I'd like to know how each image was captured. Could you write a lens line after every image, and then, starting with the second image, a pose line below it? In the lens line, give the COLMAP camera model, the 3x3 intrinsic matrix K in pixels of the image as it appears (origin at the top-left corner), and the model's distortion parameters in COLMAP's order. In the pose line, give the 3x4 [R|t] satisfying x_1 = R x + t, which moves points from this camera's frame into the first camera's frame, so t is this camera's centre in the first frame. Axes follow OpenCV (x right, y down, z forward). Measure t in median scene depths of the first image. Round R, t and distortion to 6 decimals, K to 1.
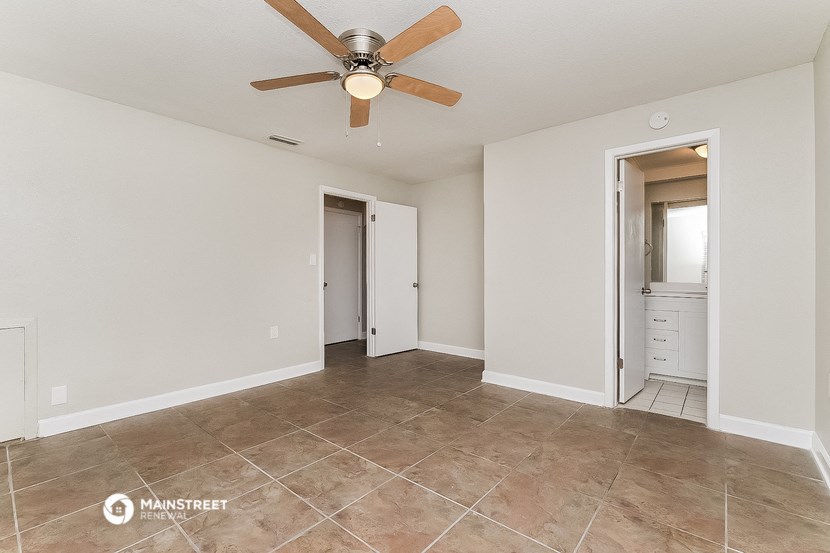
lens RADIAL K [[363.1, 0, 416.6], [0, 363.1, 272.5], [0, 0, 1]] dist [0.019984, 0.000309]
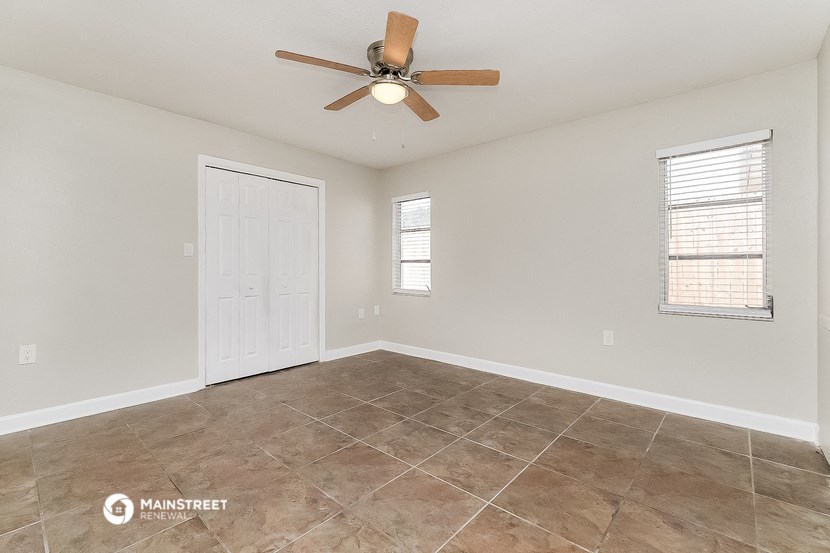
lens RADIAL K [[363.1, 0, 416.4], [0, 363.1, 274.0], [0, 0, 1]] dist [0.019984, 0.000309]
pose [[-0.999828, 0.002291, 0.018387, -0.240442], [0.002524, 0.999917, 0.012655, 0.012464], [-0.018356, 0.012699, -0.999751, 2.032984]]
